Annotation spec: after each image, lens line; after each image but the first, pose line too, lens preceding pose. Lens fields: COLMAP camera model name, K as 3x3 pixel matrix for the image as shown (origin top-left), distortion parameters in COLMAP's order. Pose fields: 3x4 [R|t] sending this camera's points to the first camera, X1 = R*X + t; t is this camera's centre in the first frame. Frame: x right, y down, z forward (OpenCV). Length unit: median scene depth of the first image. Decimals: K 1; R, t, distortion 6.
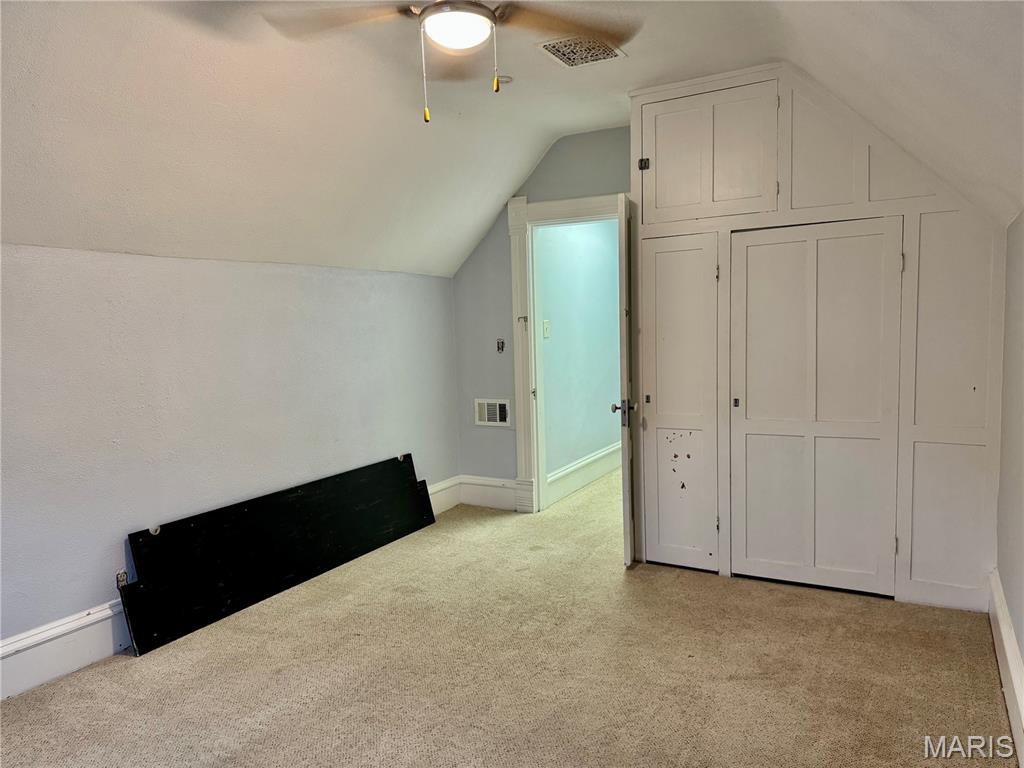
lens RADIAL K [[703.9, 0, 512.0], [0, 703.9, 384.0], [0, 0, 1]] dist [0.152142, -0.250981]
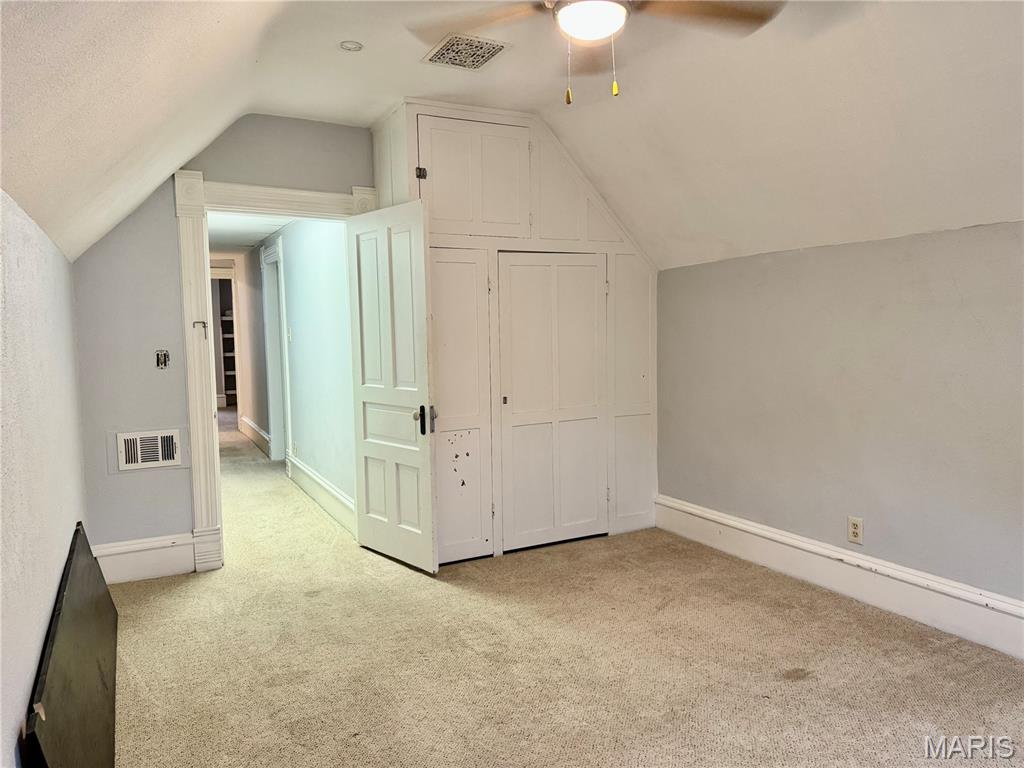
lens RADIAL K [[703.9, 0, 512.0], [0, 703.9, 384.0], [0, 0, 1]] dist [0.152142, -0.250981]
pose [[0.552952, -0.047468, 0.831860, -0.584297], [0.075072, 0.997154, 0.006998, -0.006631], [-0.829824, 0.058580, 0.554941, 0.340492]]
